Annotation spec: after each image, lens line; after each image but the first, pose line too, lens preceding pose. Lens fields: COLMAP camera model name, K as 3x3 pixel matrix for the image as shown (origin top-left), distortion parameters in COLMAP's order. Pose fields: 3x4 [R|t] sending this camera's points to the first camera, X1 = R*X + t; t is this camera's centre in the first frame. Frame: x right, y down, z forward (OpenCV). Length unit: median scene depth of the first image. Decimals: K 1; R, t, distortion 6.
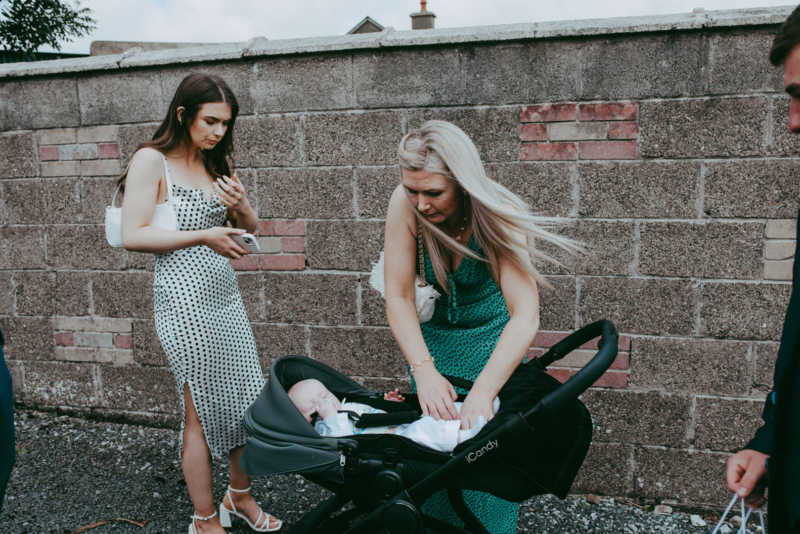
lens RADIAL K [[766.1, 0, 403.8], [0, 766.1, 266.8], [0, 0, 1]] dist [-0.064385, 0.091599]
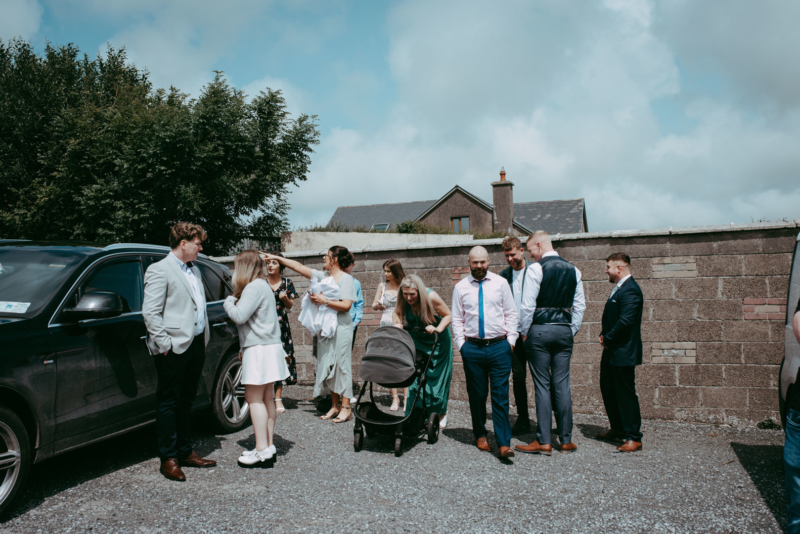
lens RADIAL K [[766.1, 0, 403.8], [0, 766.1, 266.8], [0, 0, 1]] dist [-0.064385, 0.091599]
pose [[0.990554, -0.007975, -0.136889, 0.382216], [-0.018199, 0.981829, -0.188894, 0.365472], [0.135908, 0.189601, 0.972410, -2.001539]]
